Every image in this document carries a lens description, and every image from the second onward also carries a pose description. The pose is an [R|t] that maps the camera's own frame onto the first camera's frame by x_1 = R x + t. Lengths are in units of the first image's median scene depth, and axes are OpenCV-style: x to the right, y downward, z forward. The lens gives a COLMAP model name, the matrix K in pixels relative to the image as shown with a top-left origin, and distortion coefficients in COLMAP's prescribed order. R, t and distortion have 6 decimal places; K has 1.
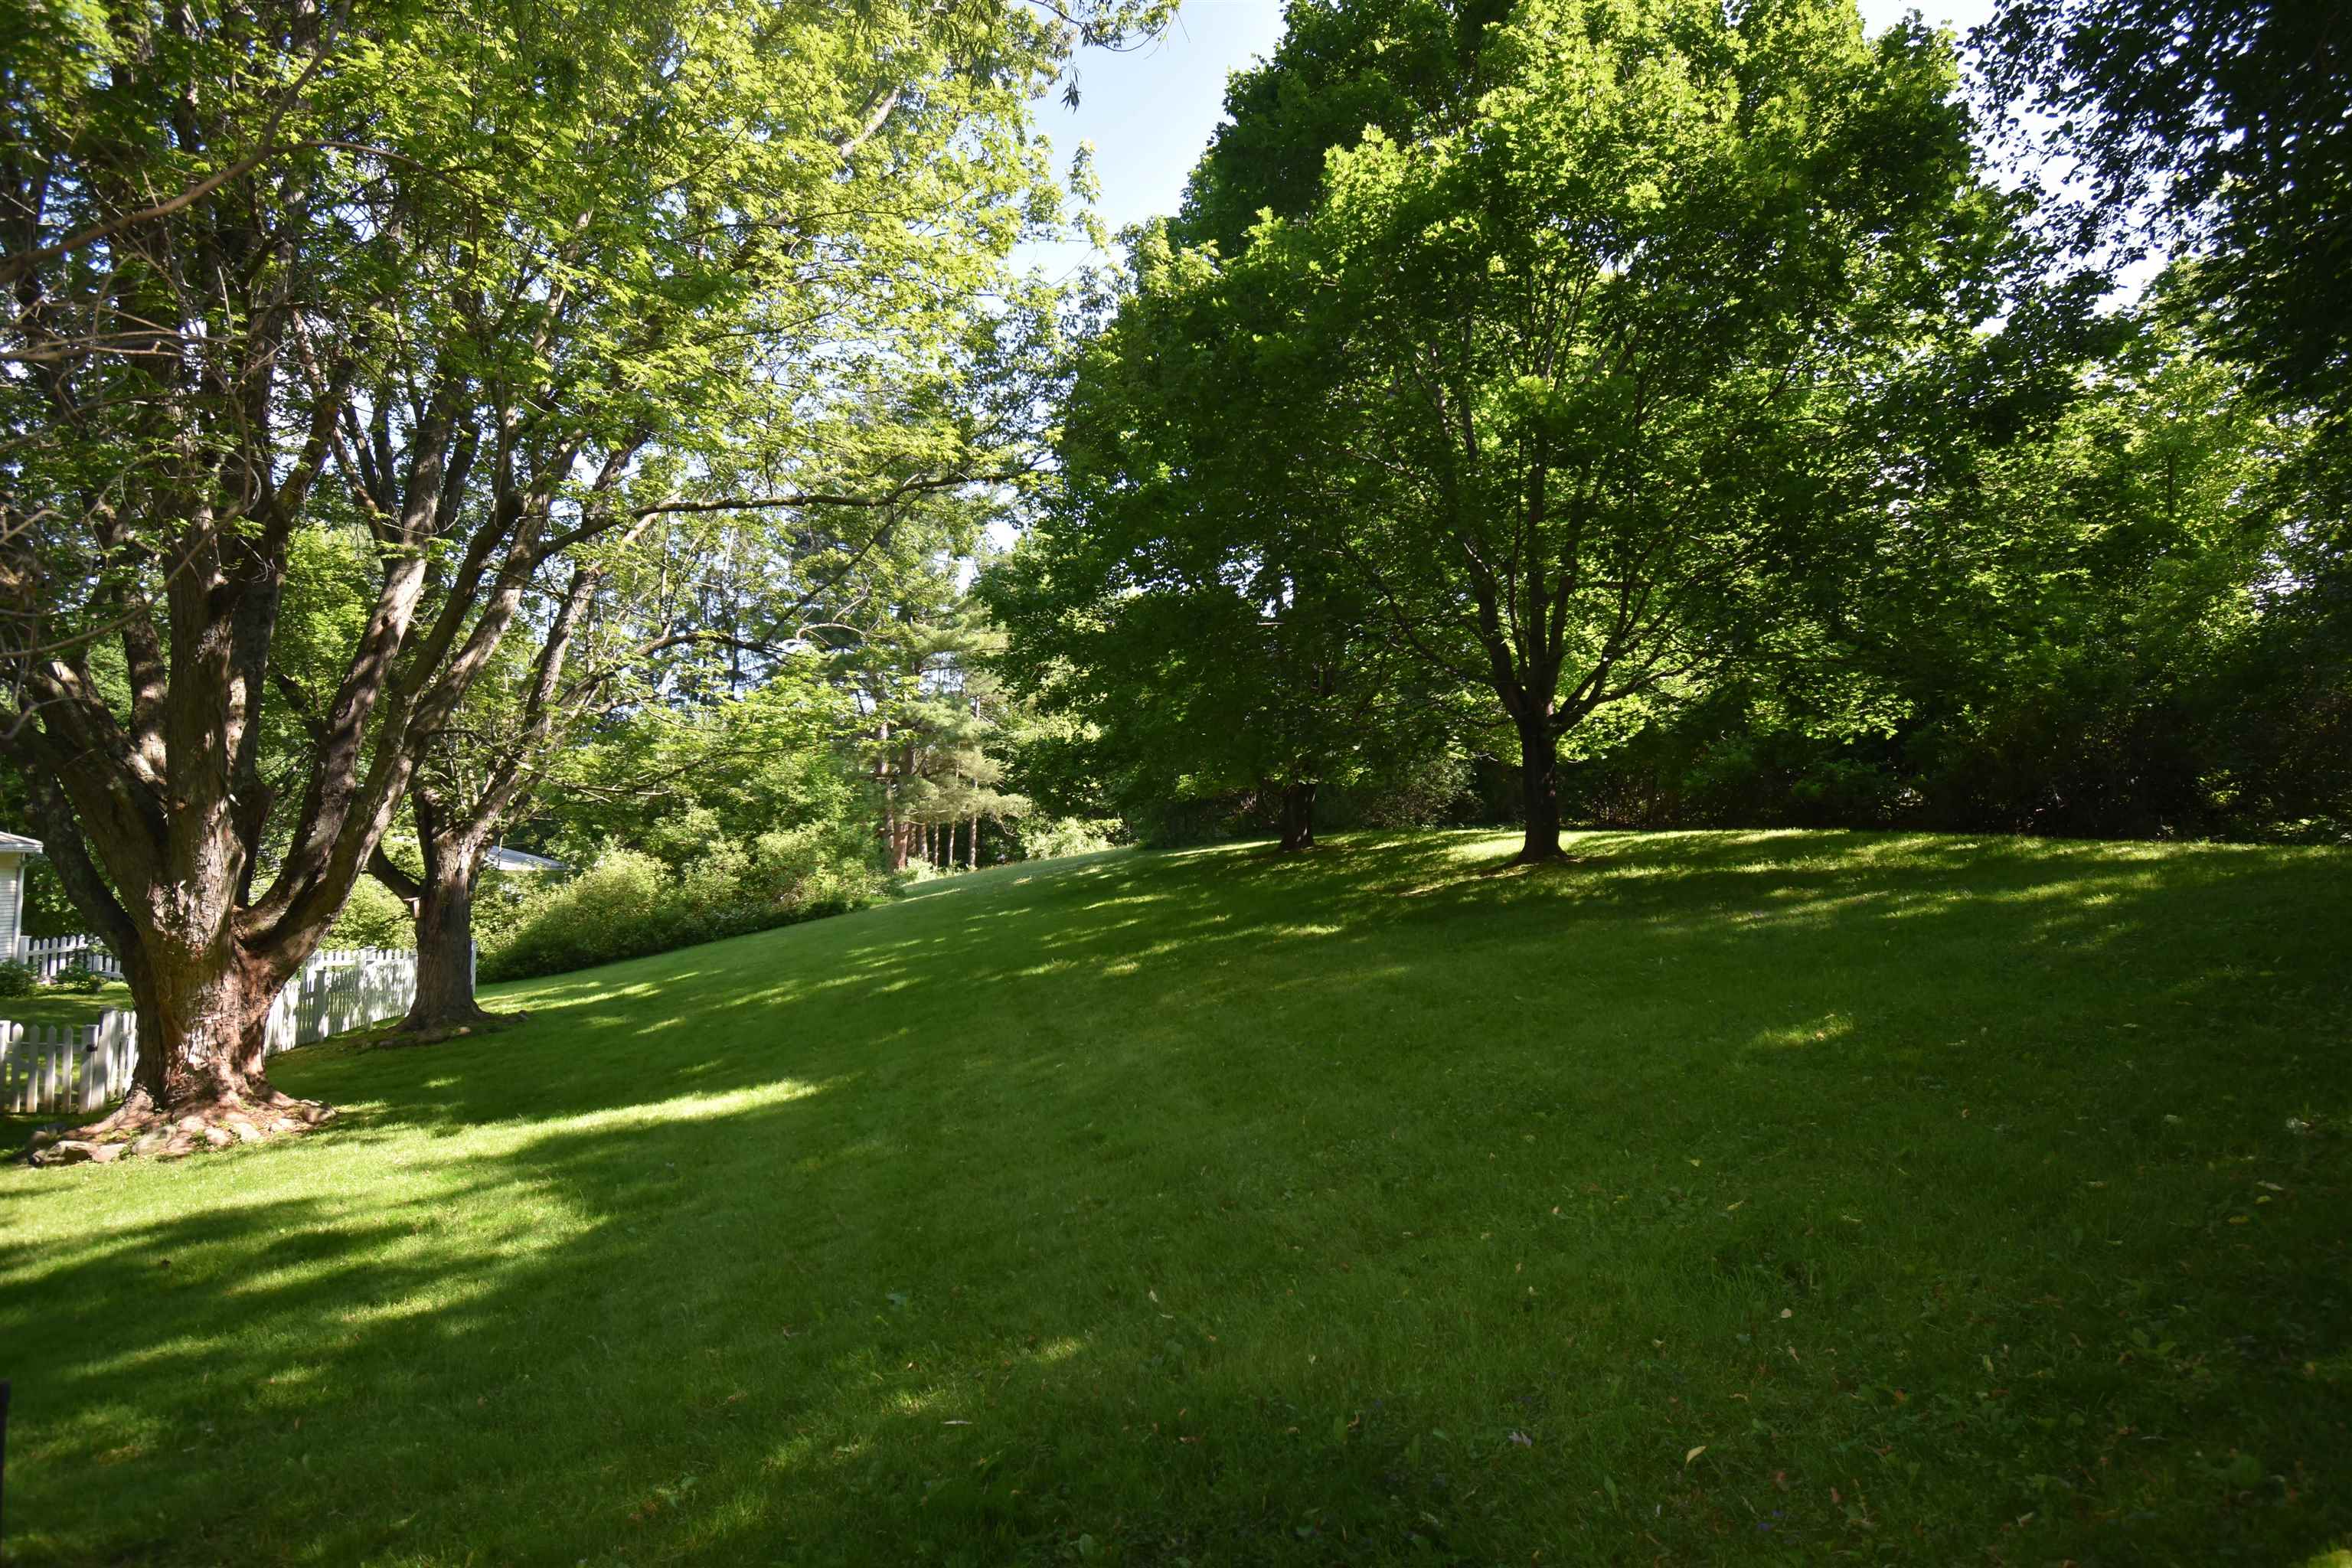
lens RADIAL K [[1309.9, 0, 1185.2], [0, 1309.9, 781.9], [0, 0, 1]] dist [-0.000424, -0.011312]
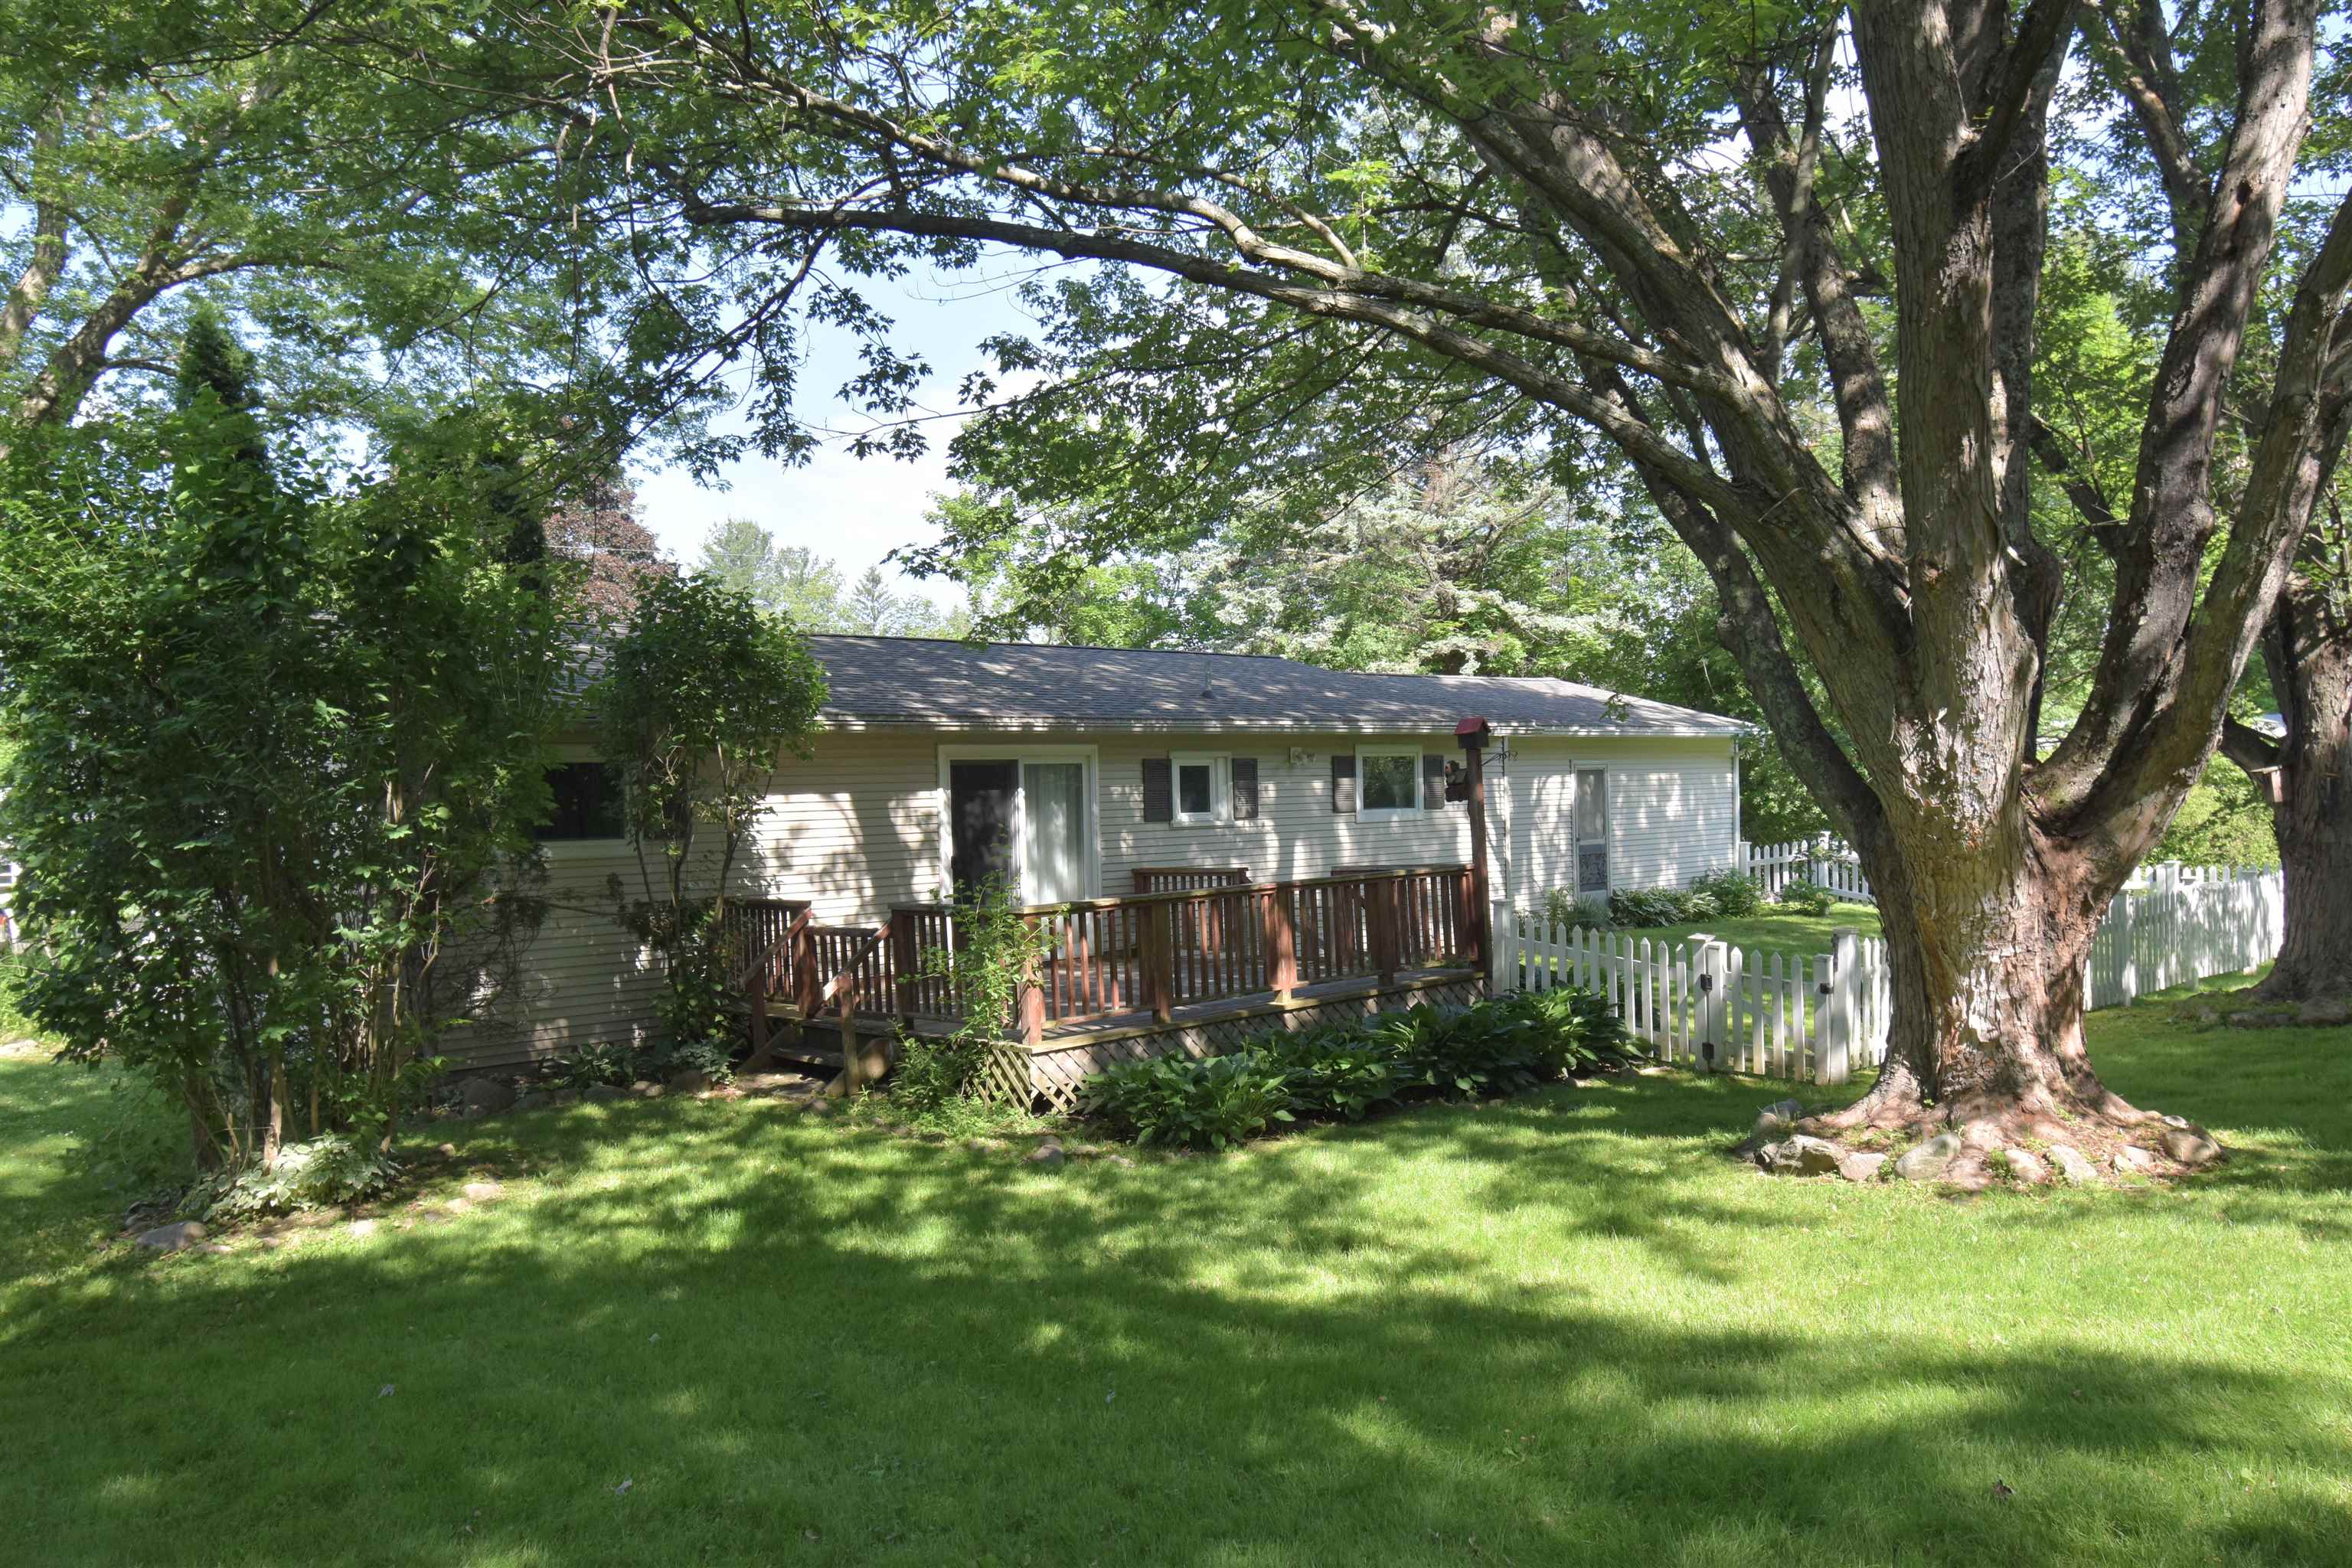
lens RADIAL K [[1792.6, 0, 1175.4], [0, 1792.6, 779.7], [0, 0, 1]] dist [-0.033764, -0.019421]
pose [[0.507844, -0.020068, -0.861215, -0.257495], [0.077357, 0.996752, 0.022390, 0.059934], [0.857969, -0.077992, 0.507747, 0.300915]]
